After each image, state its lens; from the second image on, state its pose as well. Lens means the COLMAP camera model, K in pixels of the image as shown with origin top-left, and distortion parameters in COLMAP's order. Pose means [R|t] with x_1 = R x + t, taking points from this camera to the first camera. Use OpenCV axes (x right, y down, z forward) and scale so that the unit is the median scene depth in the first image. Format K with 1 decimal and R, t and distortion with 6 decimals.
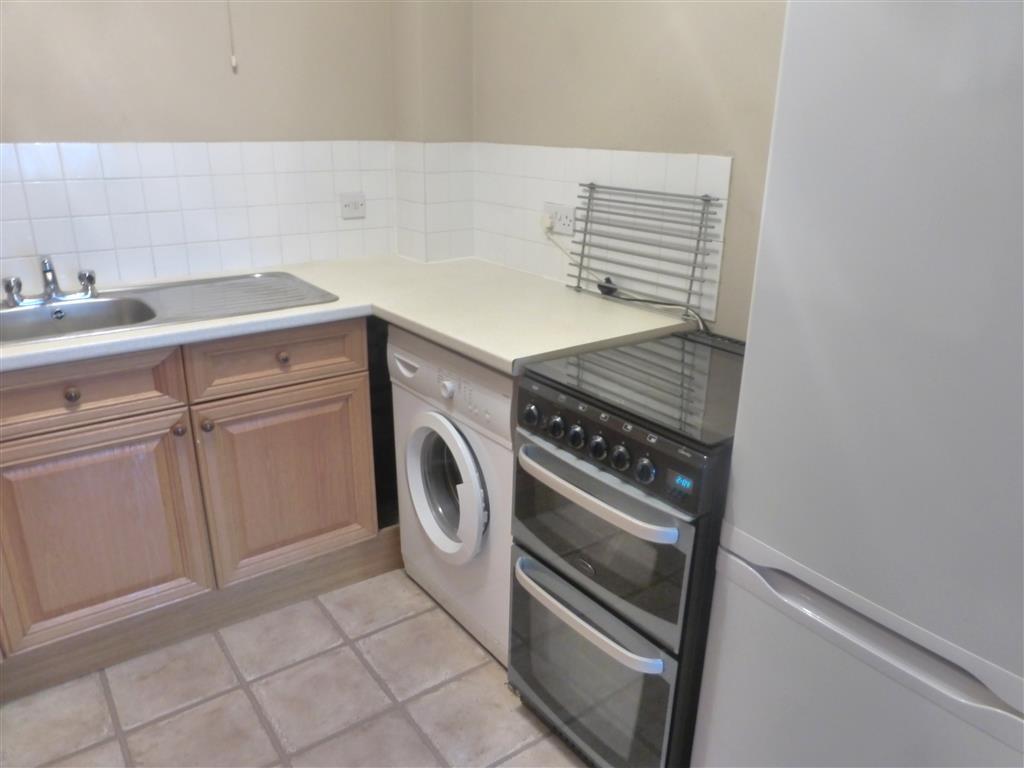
lens RADIAL K [[742.6, 0, 506.3], [0, 742.6, 378.0], [0, 0, 1]] dist [-0.018472, 0.007051]
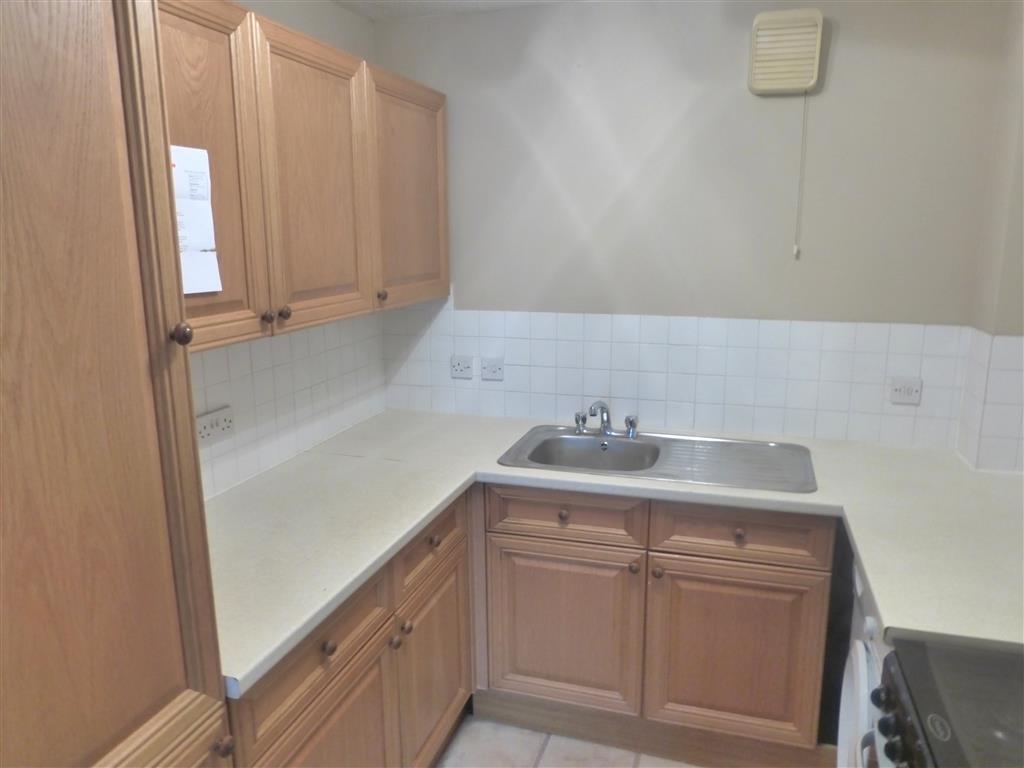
lens RADIAL K [[742.6, 0, 507.9], [0, 742.6, 386.5], [0, 0, 1]] dist [-0.018472, 0.007051]
pose [[0.596177, 0.147425, -0.789202, 0.302879], [-0.253376, 0.967309, -0.010709, -0.136508], [0.761823, 0.206349, 0.614041, 0.068297]]
